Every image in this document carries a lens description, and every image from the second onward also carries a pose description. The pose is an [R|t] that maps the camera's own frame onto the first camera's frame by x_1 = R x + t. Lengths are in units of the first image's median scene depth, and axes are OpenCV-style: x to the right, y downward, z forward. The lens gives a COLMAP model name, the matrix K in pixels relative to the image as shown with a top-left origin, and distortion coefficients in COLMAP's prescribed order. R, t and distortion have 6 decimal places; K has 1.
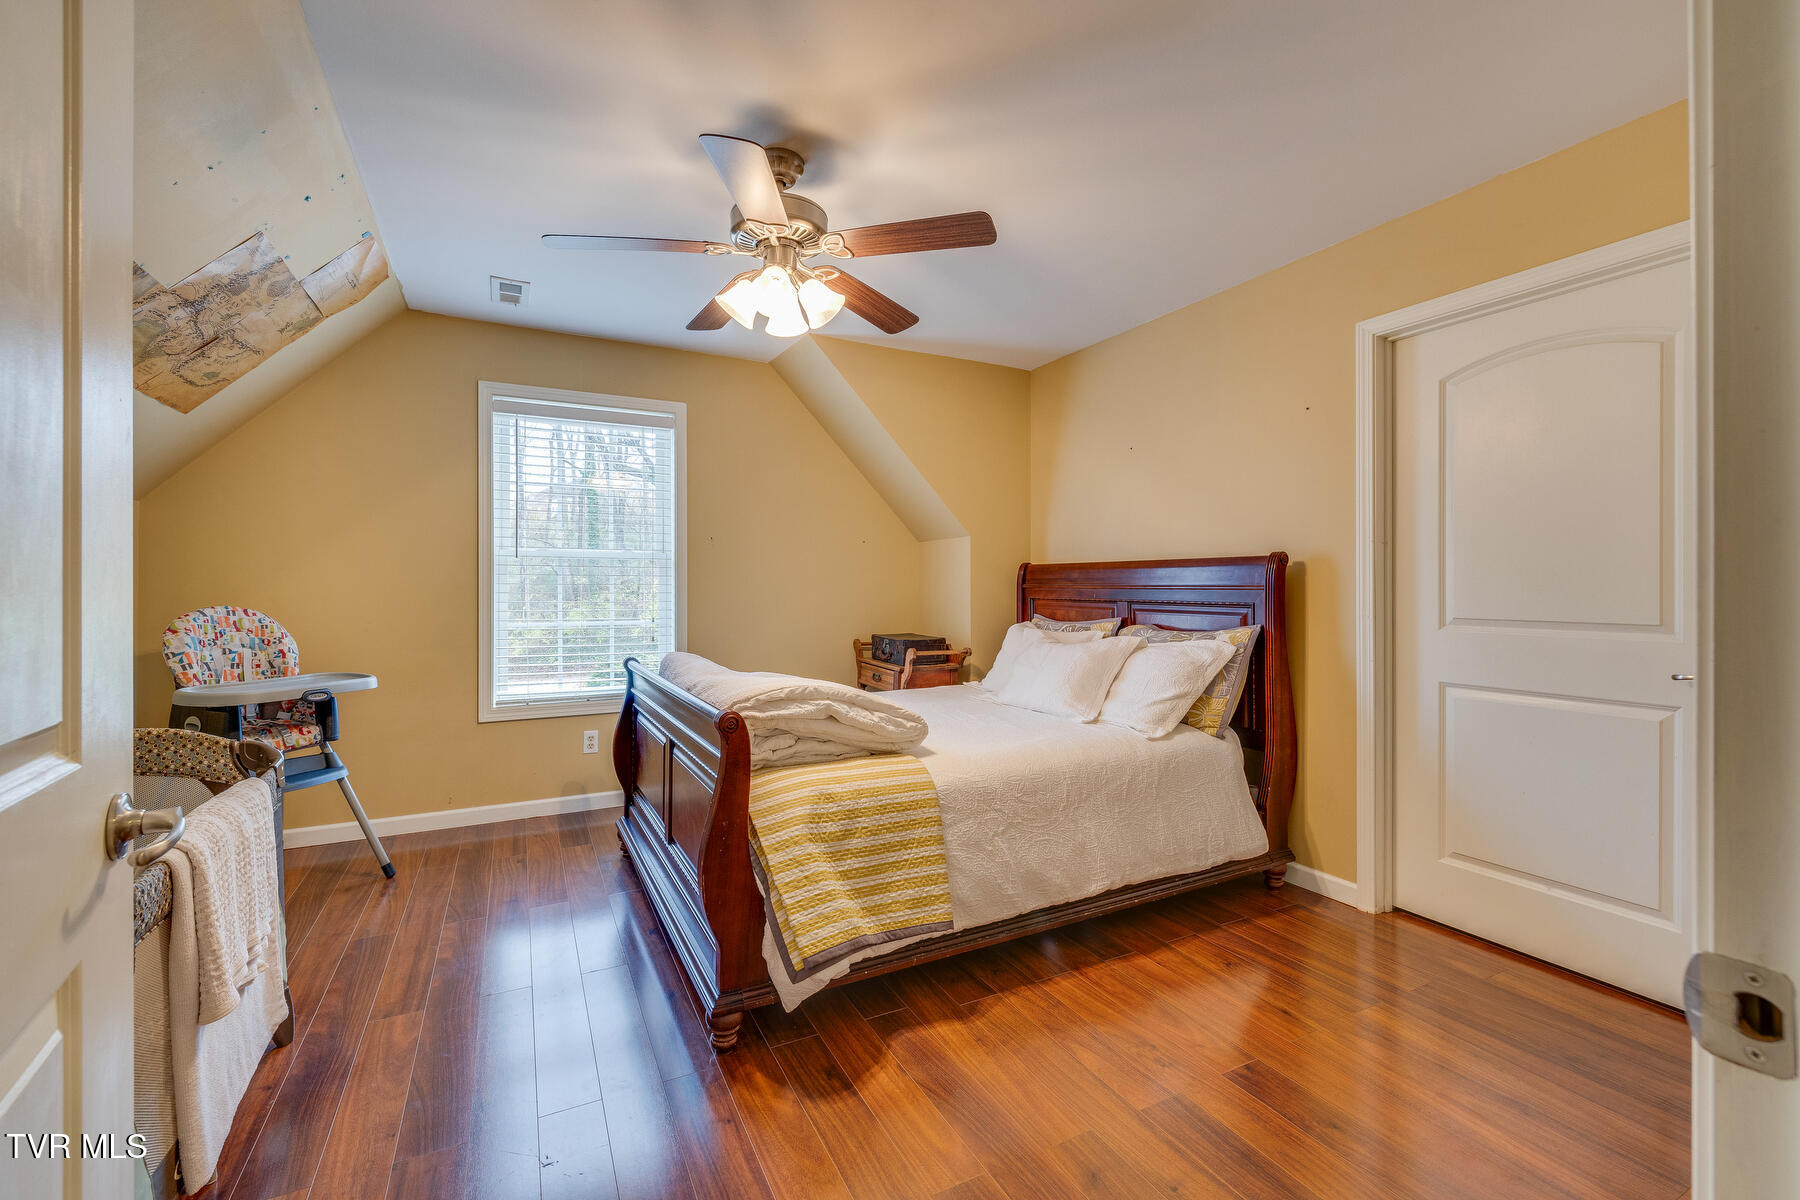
lens RADIAL K [[749.7, 0, 899.0], [0, 749.7, 586.1], [0, 0, 1]] dist [0.000395, 0.000052]
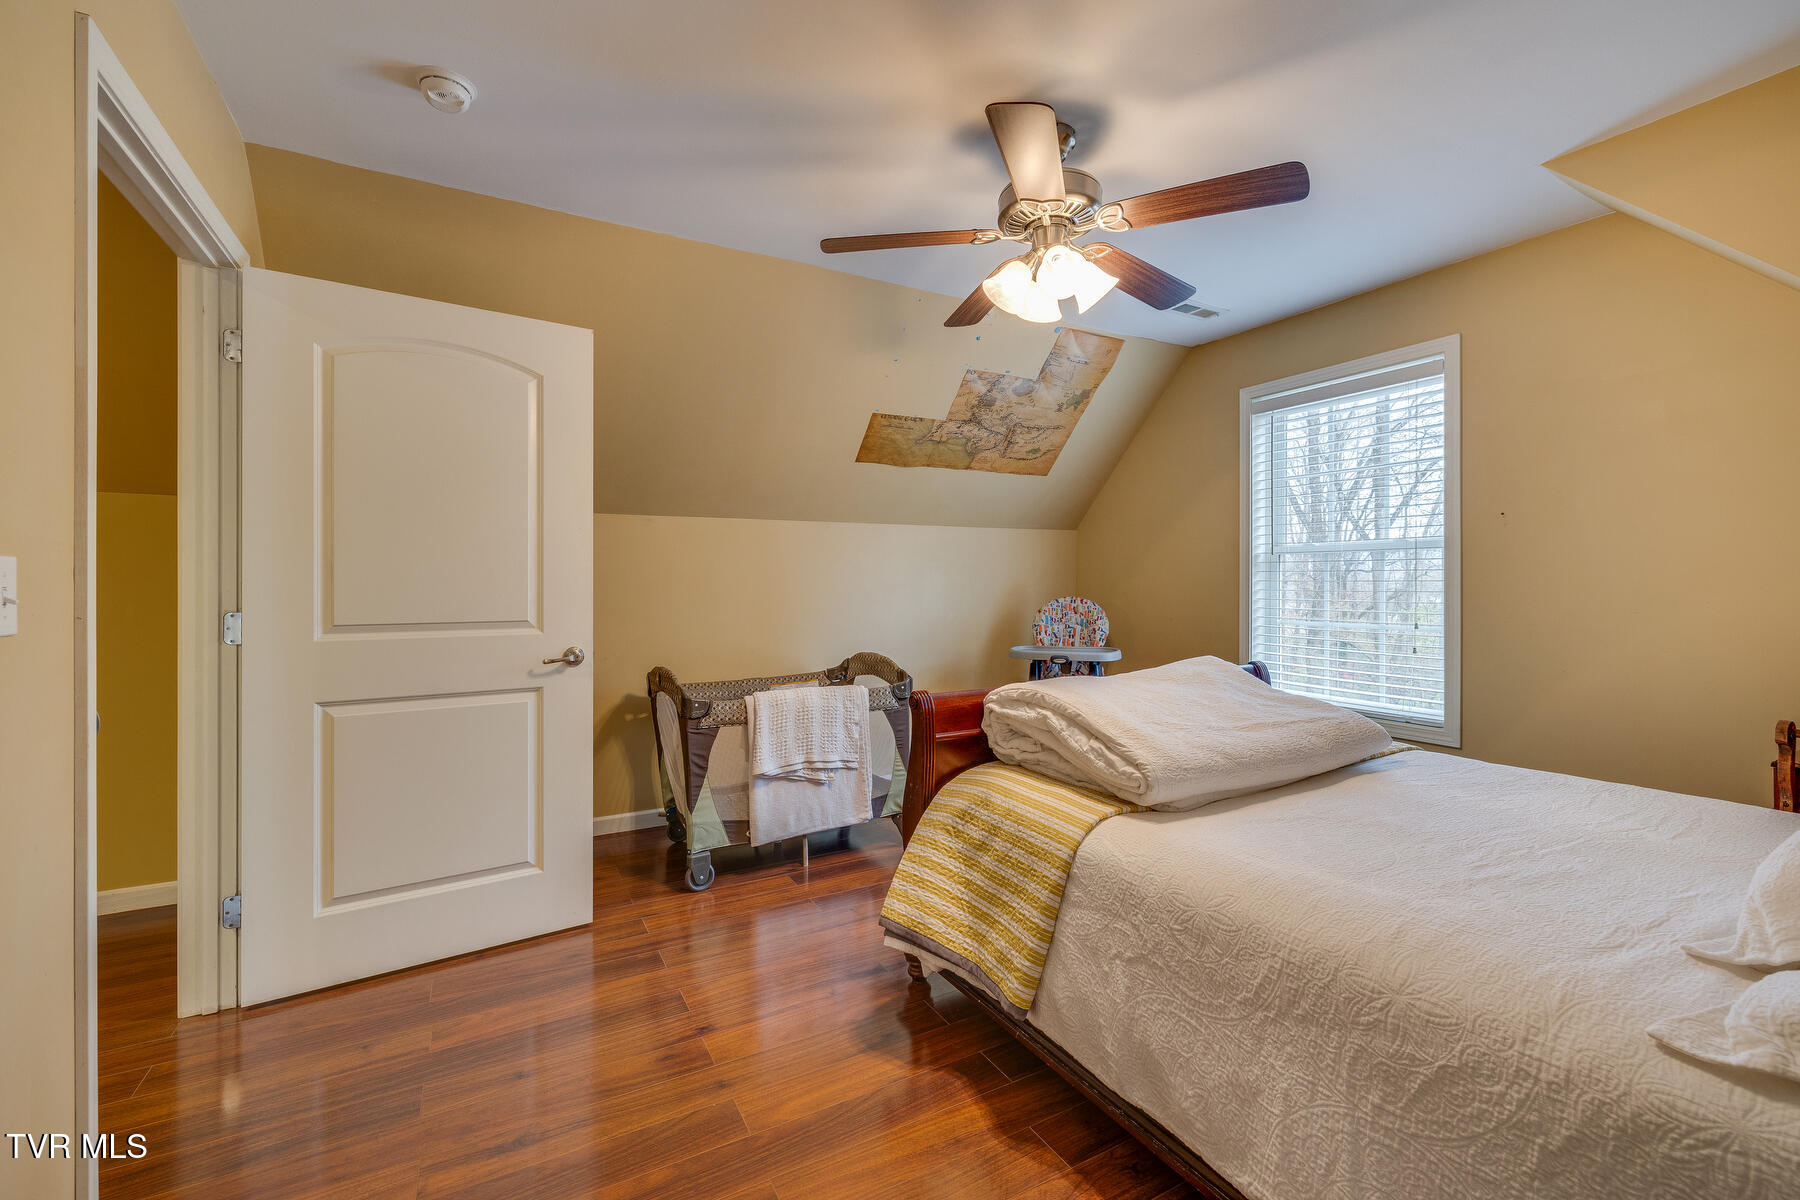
lens RADIAL K [[749.7, 0, 899.0], [0, 749.7, 586.1], [0, 0, 1]] dist [0.000395, 0.000052]
pose [[0.034936, 0.003923, -0.999382, 0.752949], [0.002072, 0.999990, 0.003997, -0.001797], [0.999387, -0.002210, 0.034927, 0.744970]]
